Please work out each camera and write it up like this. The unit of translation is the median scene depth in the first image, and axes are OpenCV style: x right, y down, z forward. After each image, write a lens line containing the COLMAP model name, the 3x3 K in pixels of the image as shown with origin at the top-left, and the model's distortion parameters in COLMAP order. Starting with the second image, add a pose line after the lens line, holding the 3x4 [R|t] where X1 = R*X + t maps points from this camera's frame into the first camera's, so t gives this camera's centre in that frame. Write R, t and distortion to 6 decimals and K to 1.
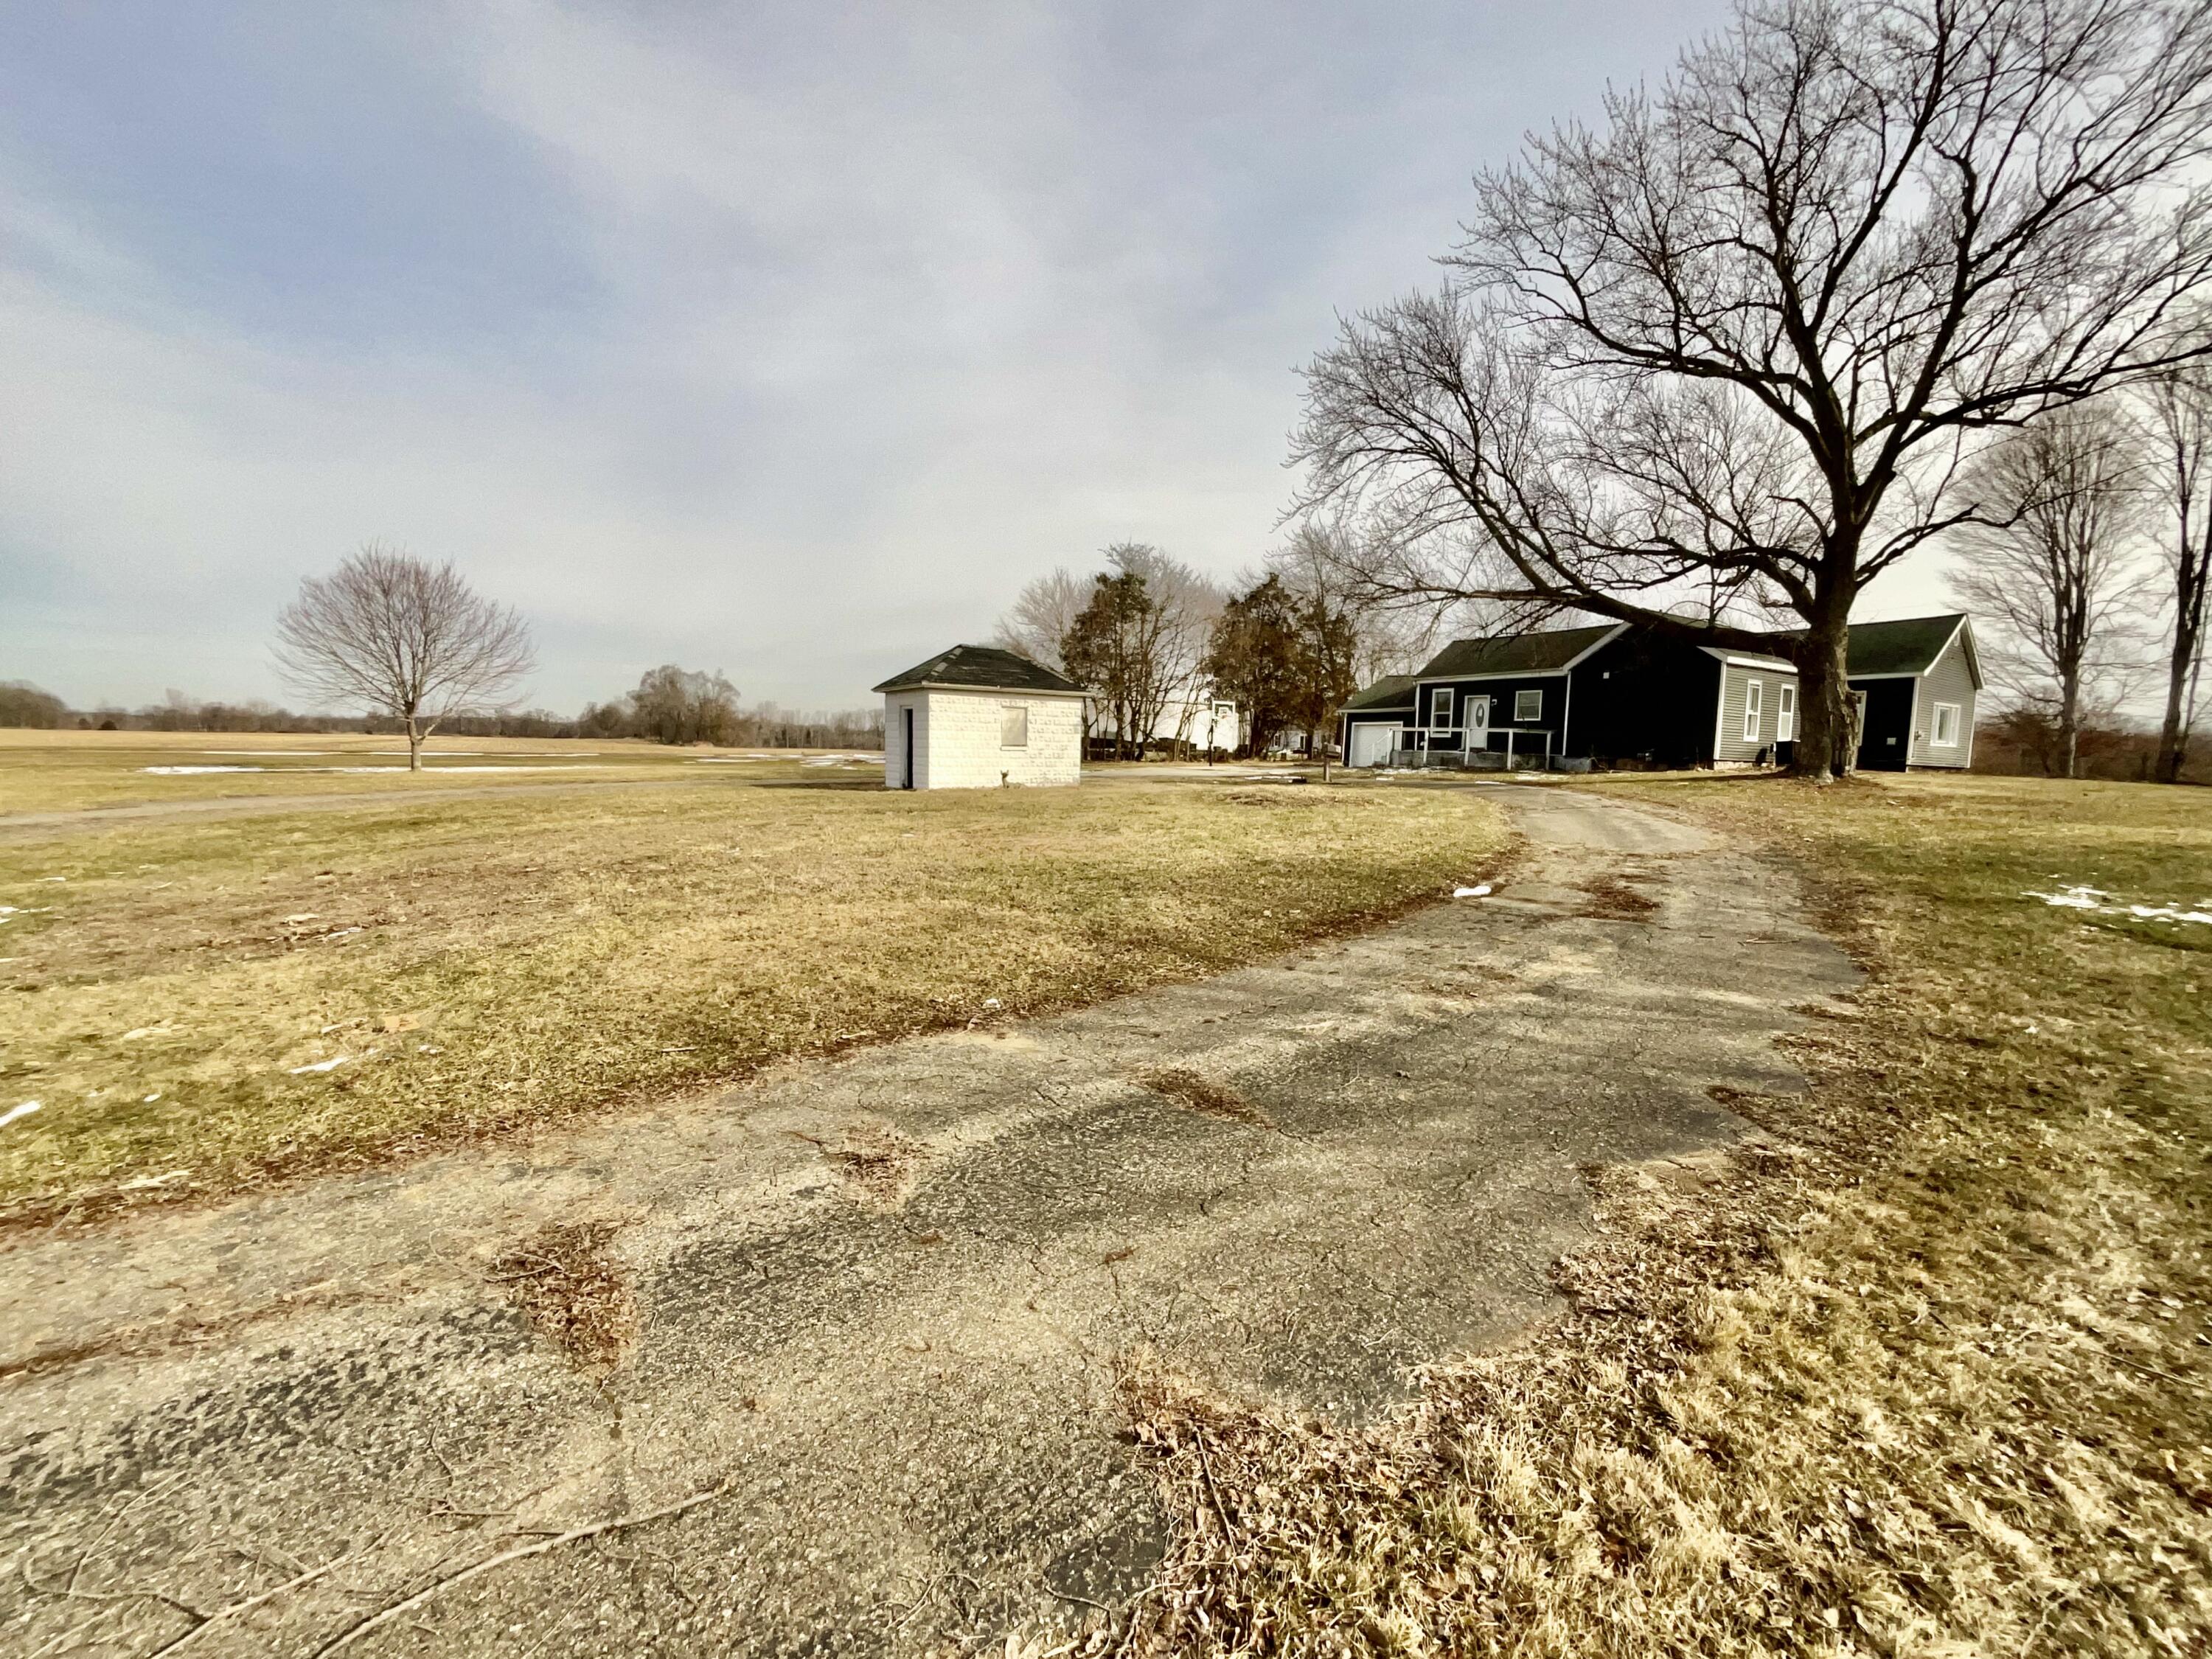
lens RADIAL K [[892.4, 0, 1097.2], [0, 892.4, 833.5], [0, 0, 1]] dist [-0.002097, -0.000289]
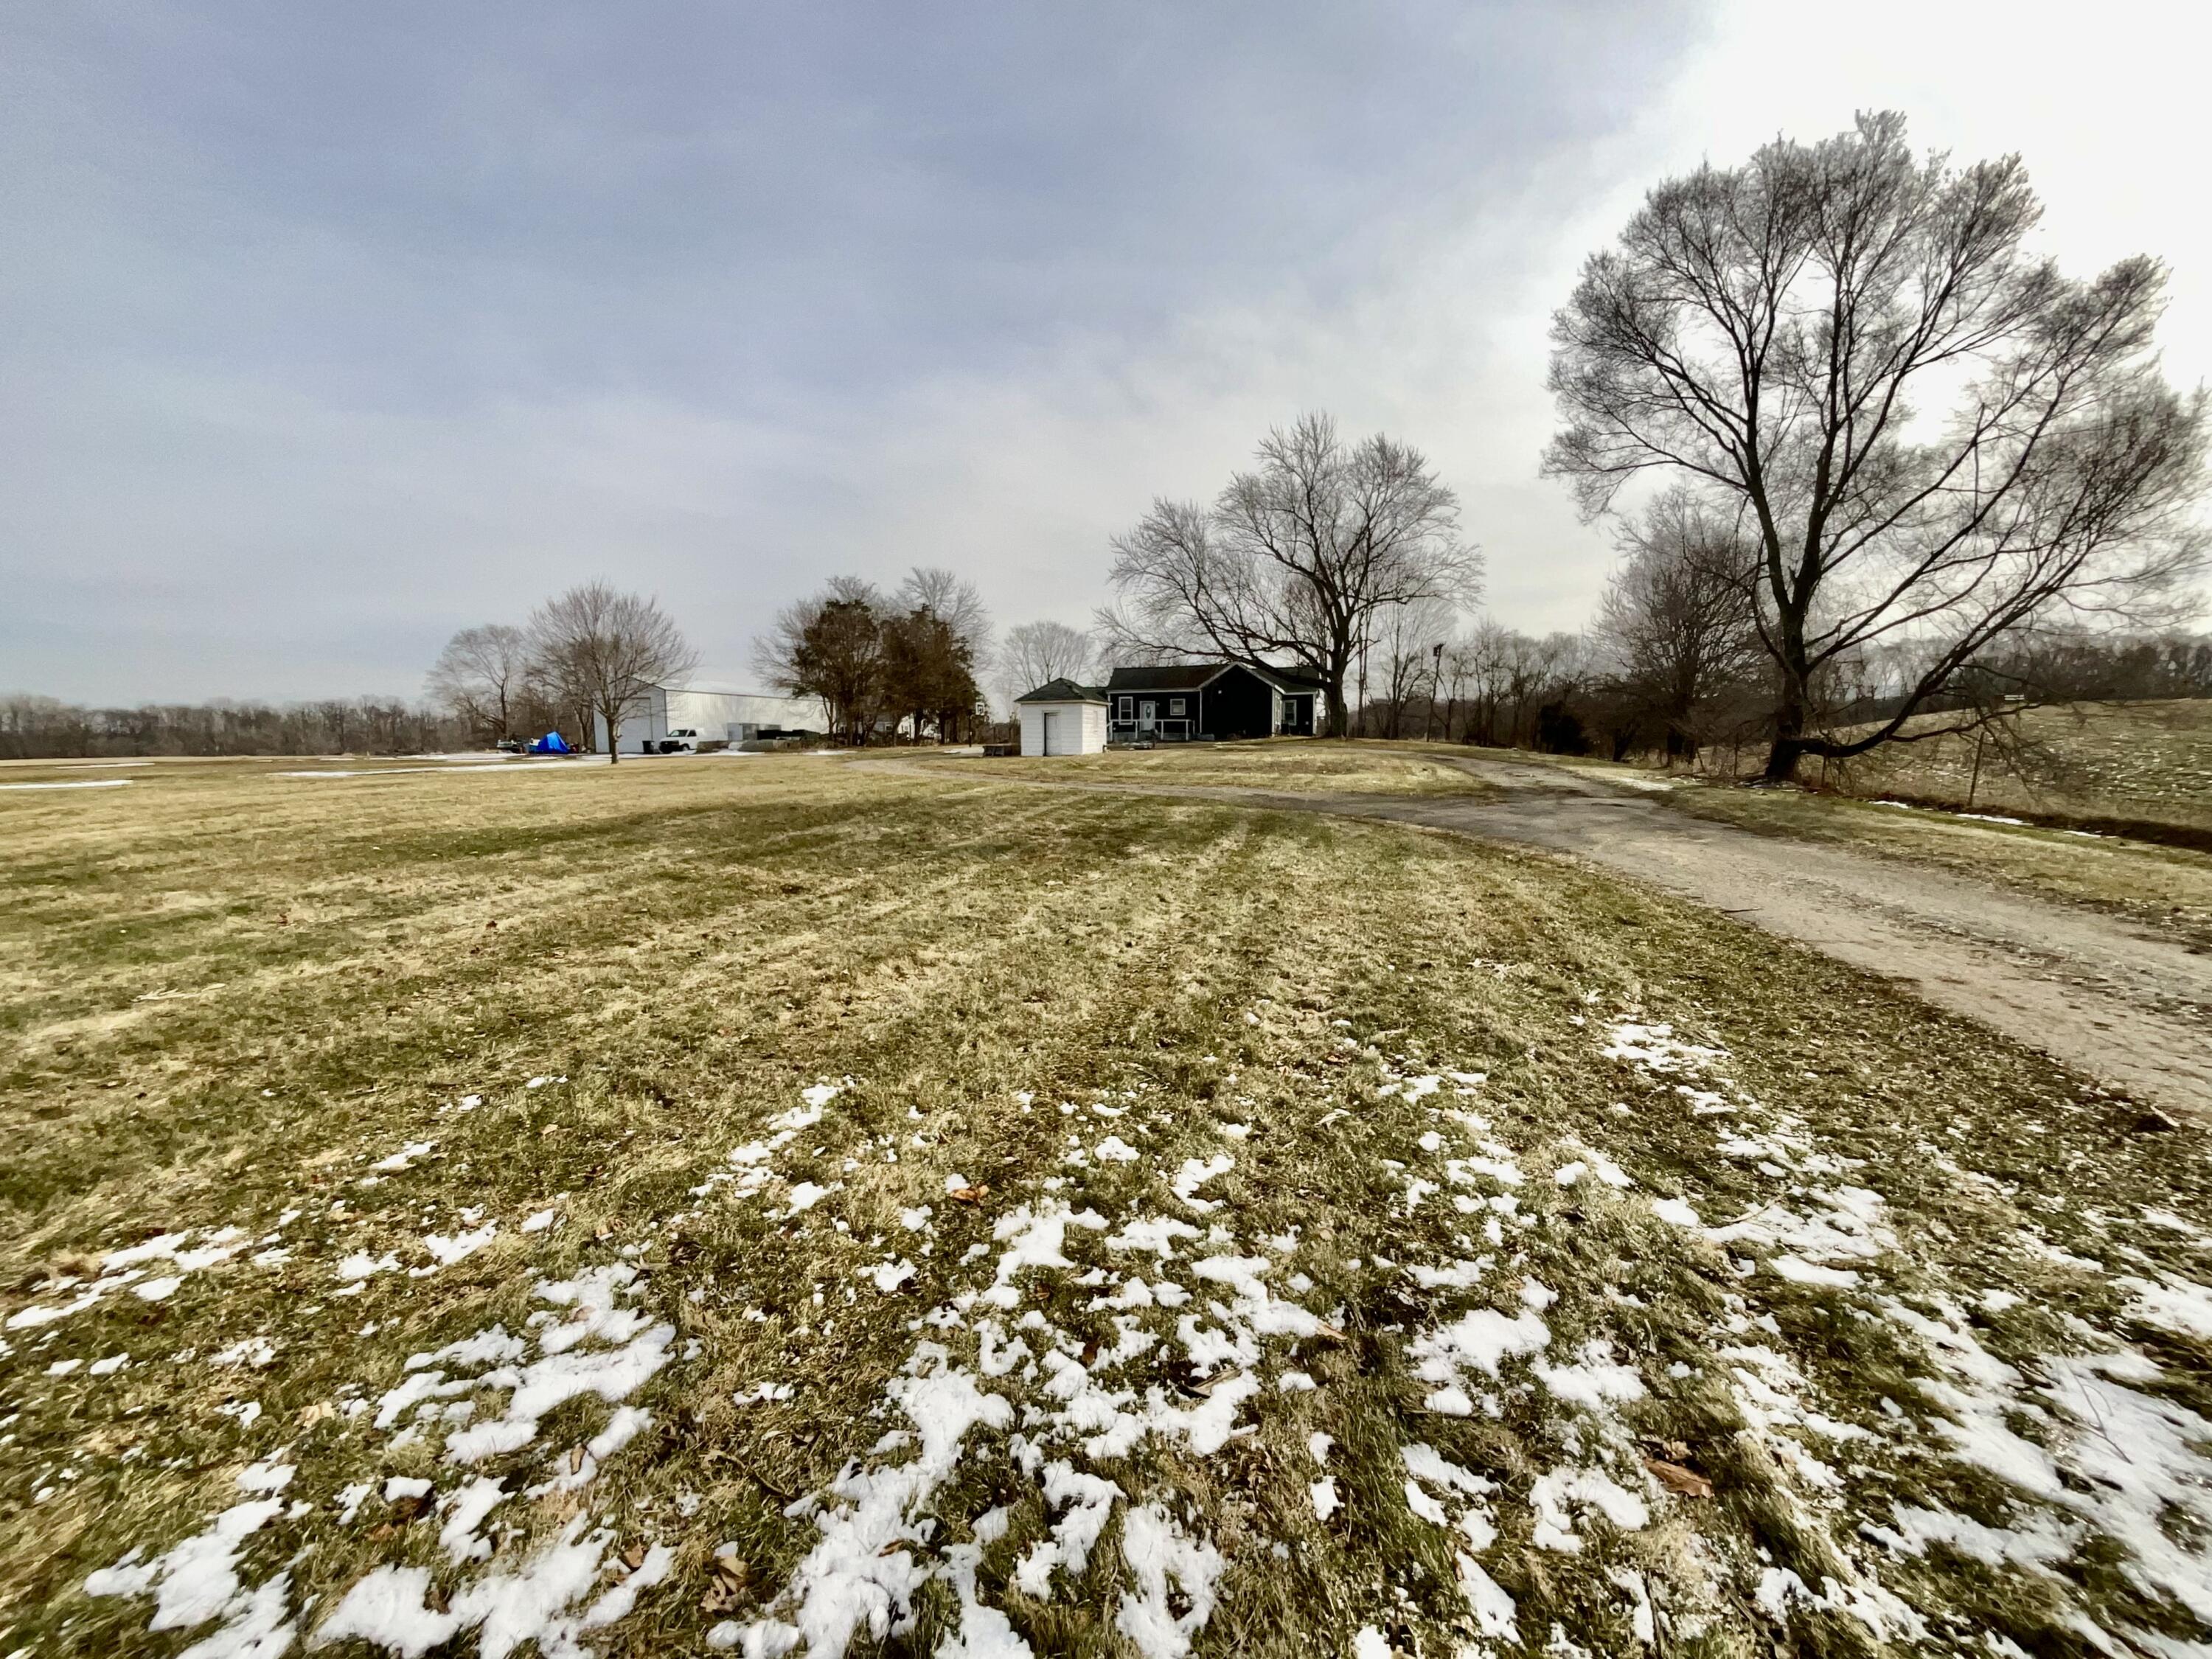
lens RADIAL K [[892.4, 0, 1111.2], [0, 892.4, 831.1], [0, 0, 1]] dist [-0.002097, -0.000289]
pose [[0.750473, -0.090301, 0.654703, -0.828517], [0.086272, 0.995531, 0.038419, 0.030460], [-0.655246, 0.027650, 0.754910, -0.299595]]
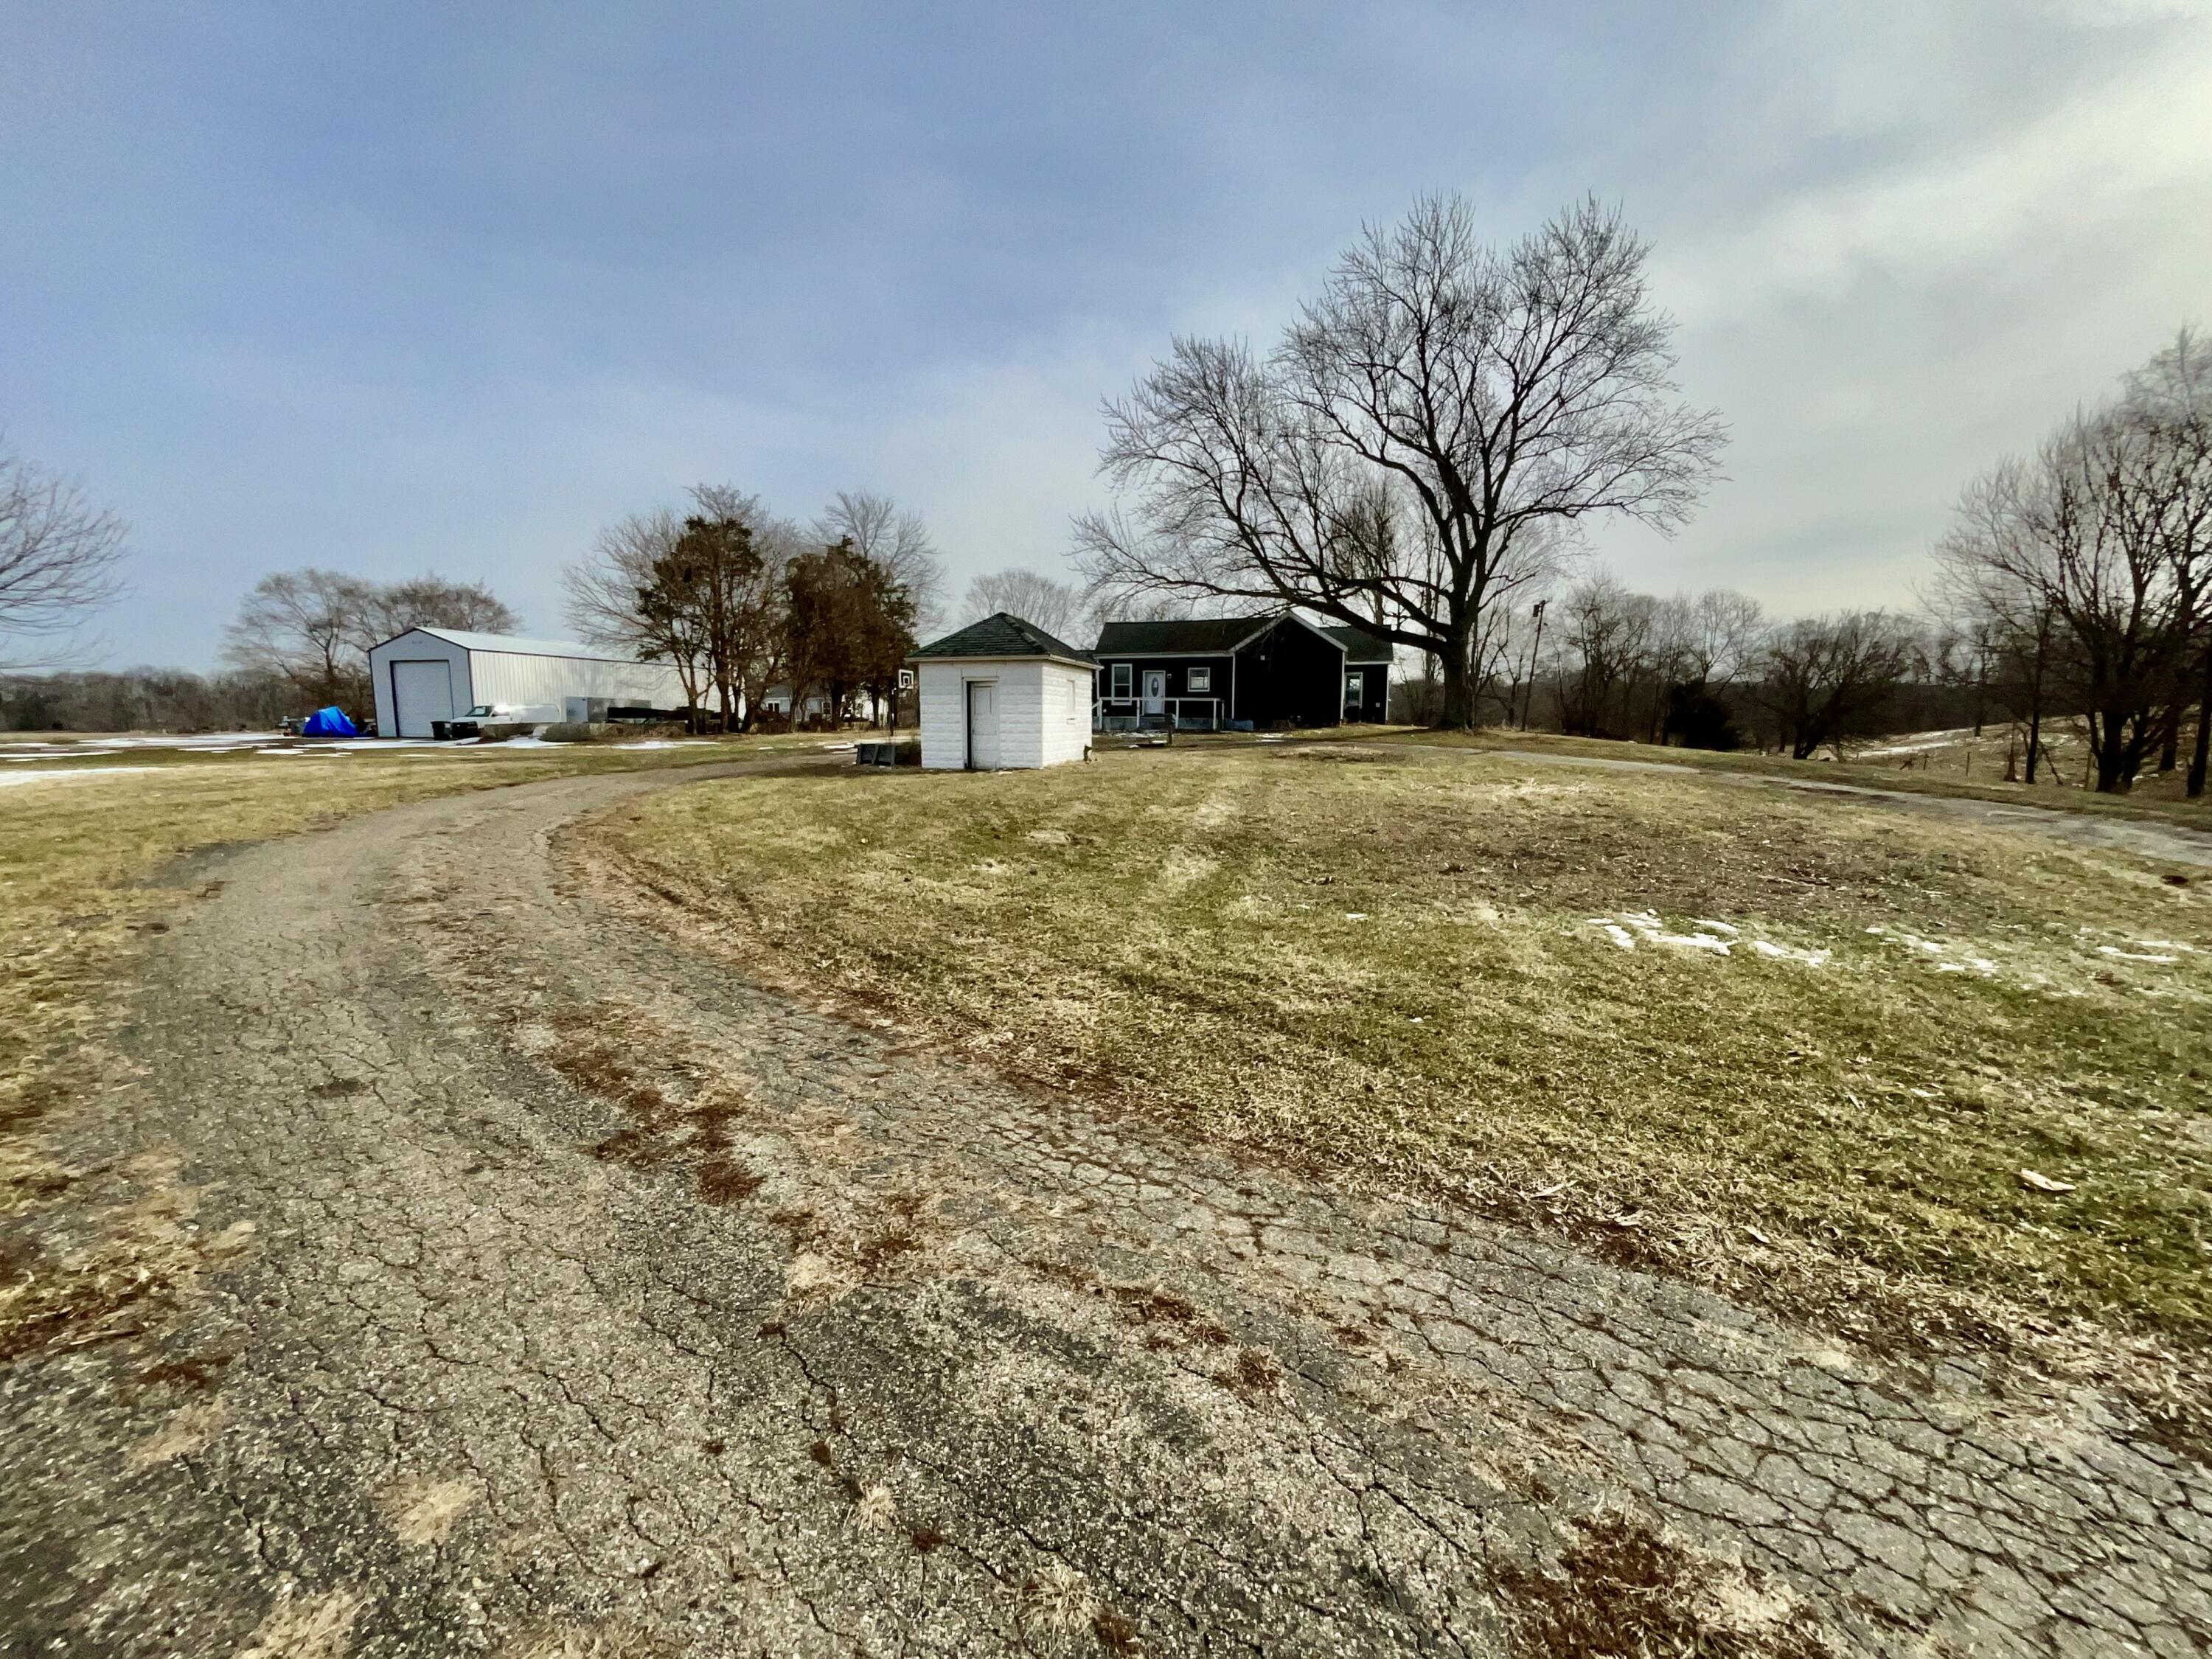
lens RADIAL K [[892.4, 0, 1102.5], [0, 892.4, 825.1], [0, 0, 1]] dist [-0.002097, -0.000289]
pose [[0.748305, -0.093862, 0.656681, -0.438130], [0.076044, 0.995551, 0.055644, -0.019215], [-0.658982, 0.008298, 0.752113, 0.142224]]
